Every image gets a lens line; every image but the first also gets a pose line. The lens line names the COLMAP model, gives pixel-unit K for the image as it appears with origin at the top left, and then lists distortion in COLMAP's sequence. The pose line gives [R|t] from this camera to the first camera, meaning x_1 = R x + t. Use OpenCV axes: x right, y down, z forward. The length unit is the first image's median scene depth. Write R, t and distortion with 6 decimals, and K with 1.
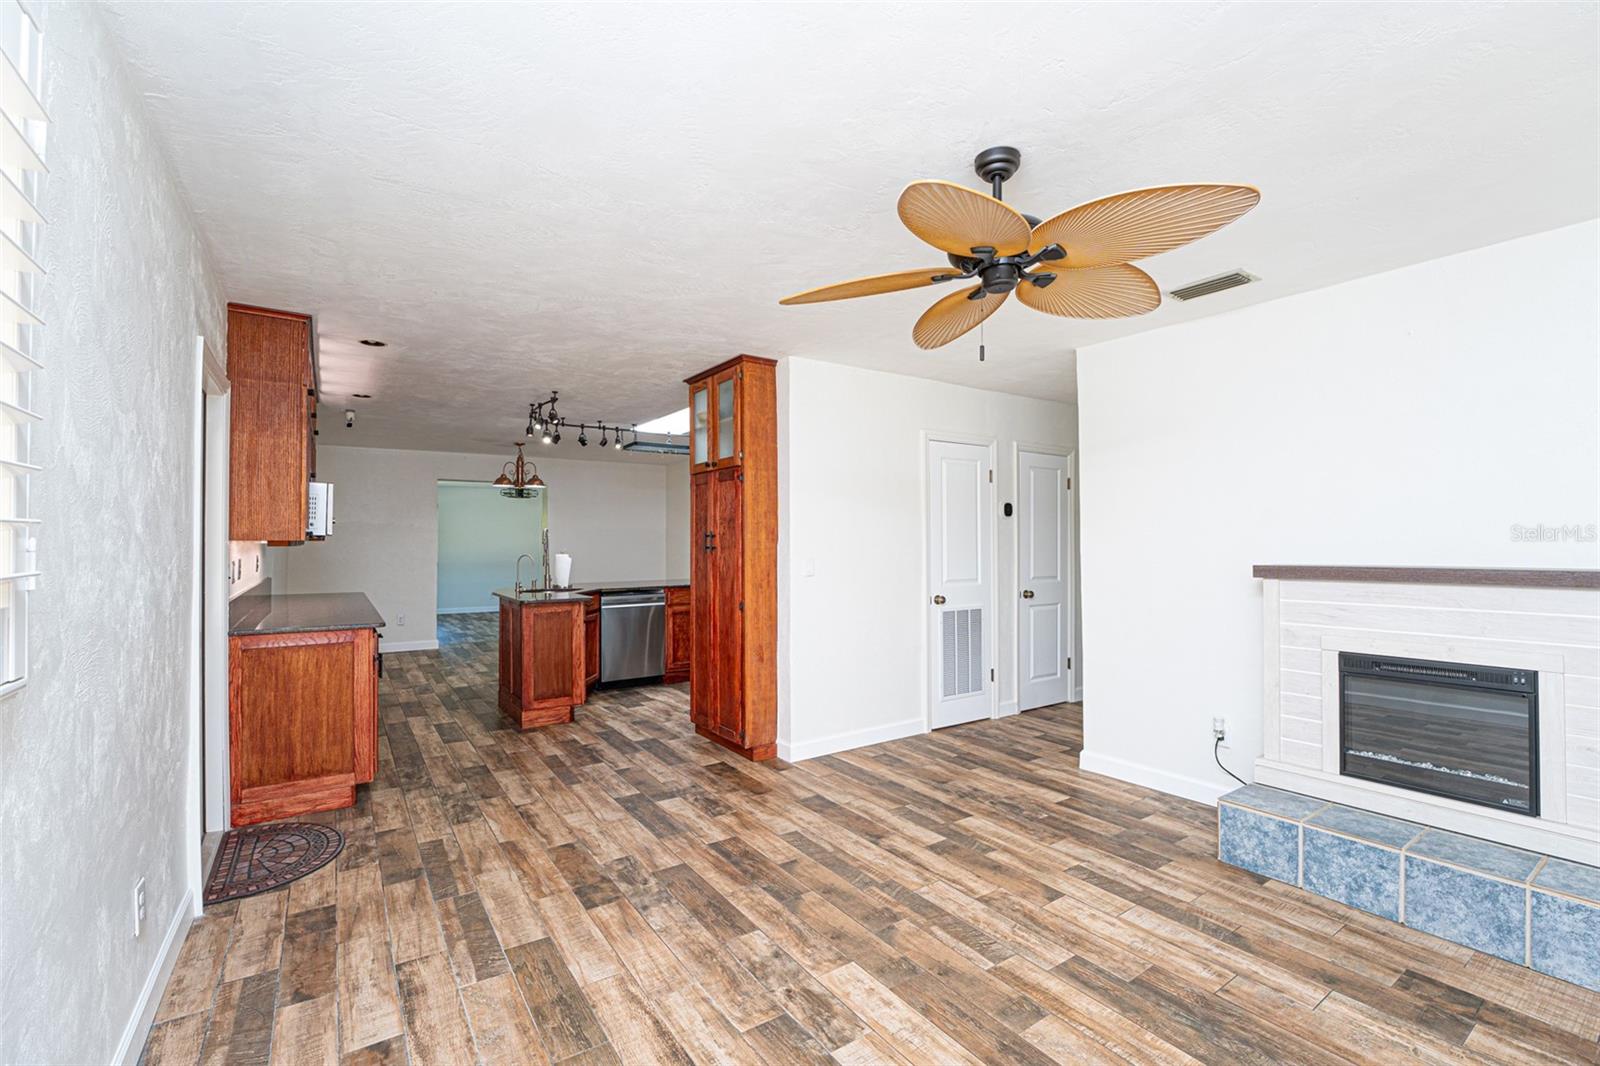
lens RADIAL K [[692.9, 0, 805.4], [0, 692.9, 532.5], [0, 0, 1]] dist [-0.025571, 0.000166]
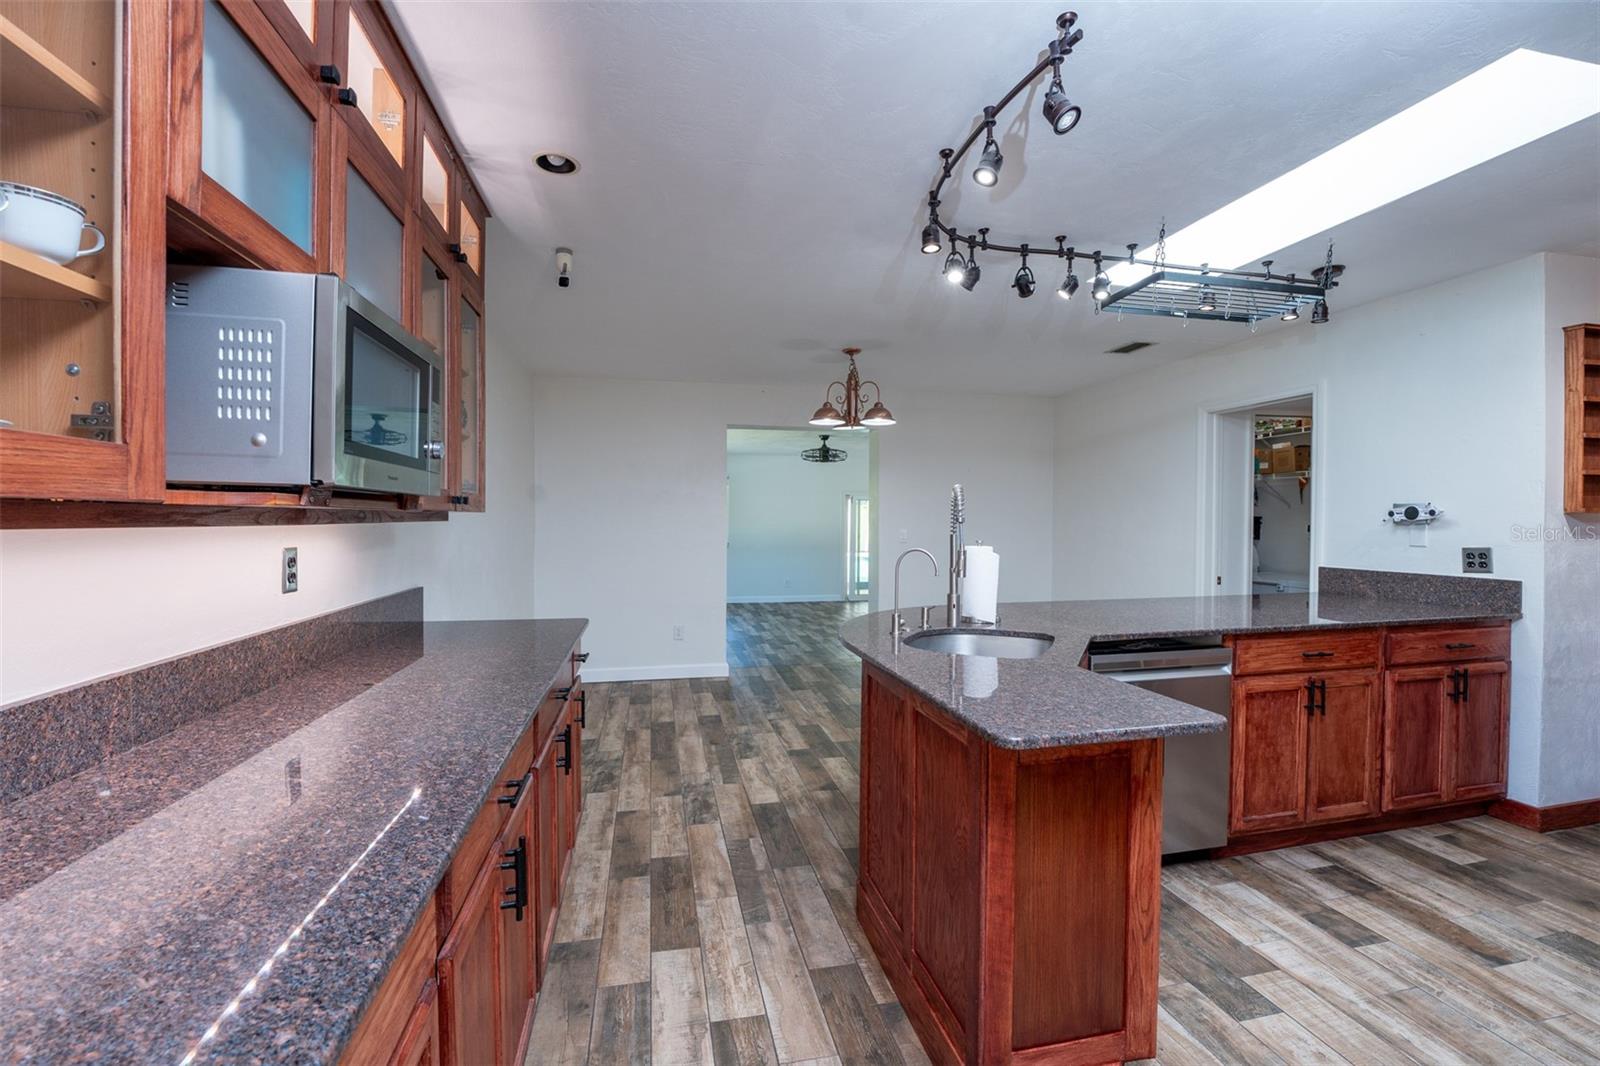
lens RADIAL K [[680.4, 0, 806.8], [0, 680.4, 530.3], [0, 0, 1]] dist [-0.022768, 0.000358]
pose [[0.929027, 0.010092, -0.369875, -0.505705], [0.000473, 0.999595, 0.028462, 0.015947], [0.370013, -0.026617, 0.928645, 0.960900]]
